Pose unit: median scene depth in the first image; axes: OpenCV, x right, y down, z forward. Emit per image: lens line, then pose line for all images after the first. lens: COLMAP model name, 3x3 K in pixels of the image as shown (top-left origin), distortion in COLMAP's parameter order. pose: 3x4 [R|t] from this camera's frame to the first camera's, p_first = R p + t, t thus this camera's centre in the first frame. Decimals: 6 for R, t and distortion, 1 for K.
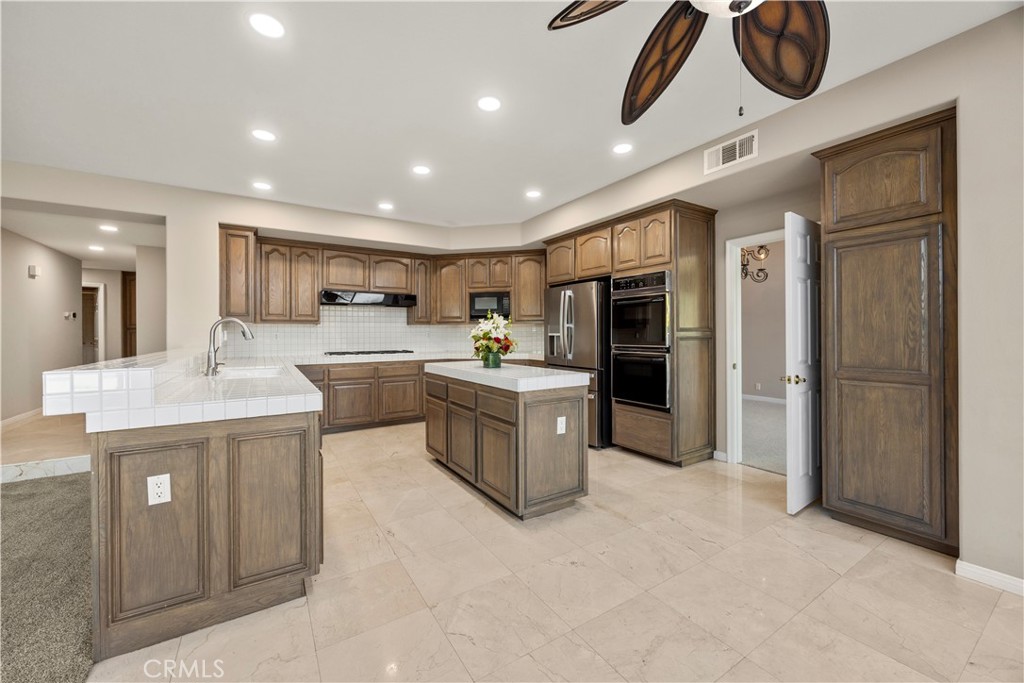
lens RADIAL K [[394.1, 0, 506.2], [0, 394.1, 336.3], [0, 0, 1]] dist [-0.008021, 0.001052]
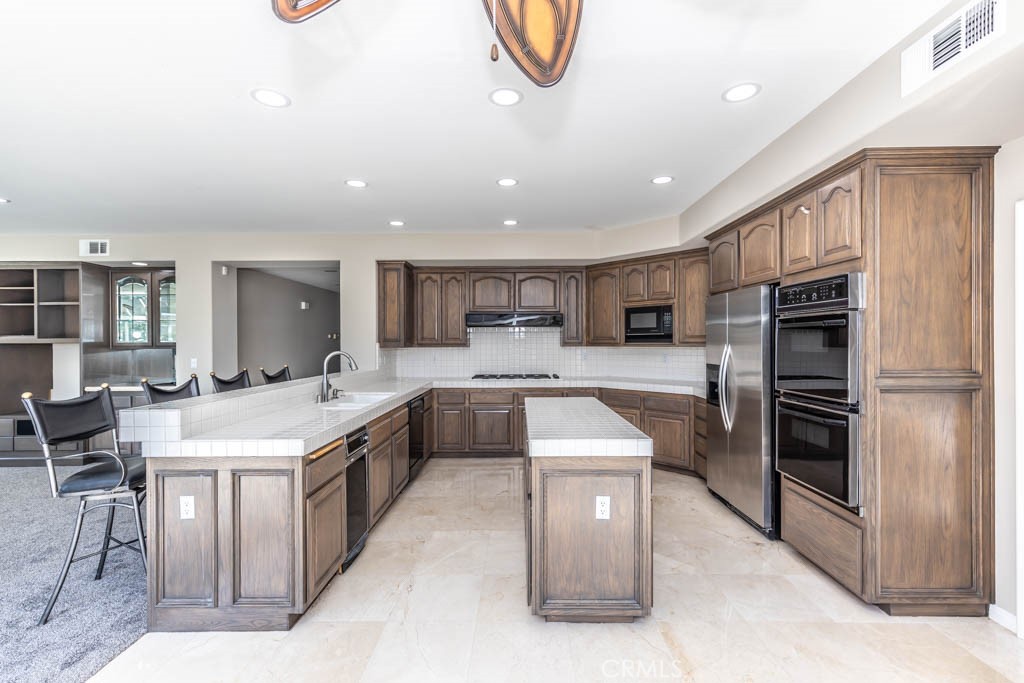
lens RADIAL K [[438.1, 0, 518.9], [0, 438.1, 339.5], [0, 0, 1]] dist [0.005673, -0.000053]
pose [[0.844224, -0.000987, -0.535989, 0.293660], [-0.003062, 0.999973, -0.006664, -0.052668], [0.535981, 0.007267, 0.844199, 0.149917]]
